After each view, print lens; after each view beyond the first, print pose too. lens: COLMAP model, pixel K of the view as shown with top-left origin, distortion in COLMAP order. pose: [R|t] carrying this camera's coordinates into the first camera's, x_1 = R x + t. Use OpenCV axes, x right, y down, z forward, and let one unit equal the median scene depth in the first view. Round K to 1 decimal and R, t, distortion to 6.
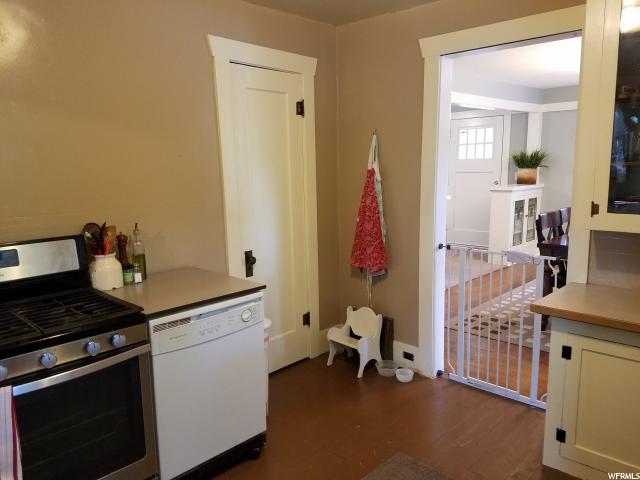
lens RADIAL K [[473.1, 0, 322.7], [0, 473.1, 239.4], [0, 0, 1]] dist [0.073217, -0.082757]
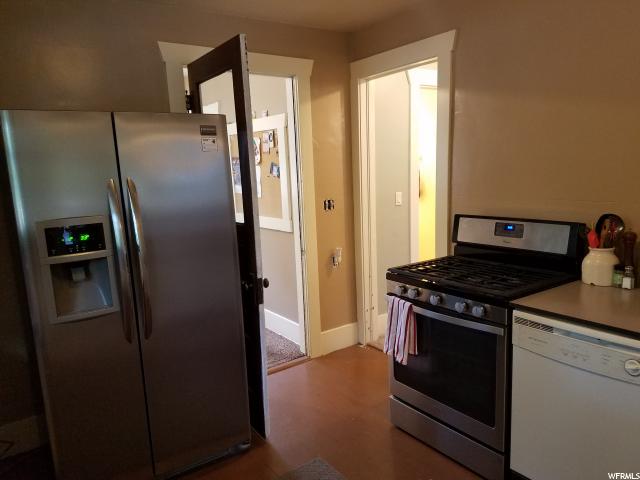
lens RADIAL K [[473.1, 0, 320.9], [0, 473.1, 240.8], [0, 0, 1]] dist [0.073217, -0.082757]
pose [[-0.184834, 0.170570, -0.967854, 0.646446], [-0.113632, 0.974509, 0.193444, -0.118254], [0.976178, 0.145734, -0.160740, 0.712015]]
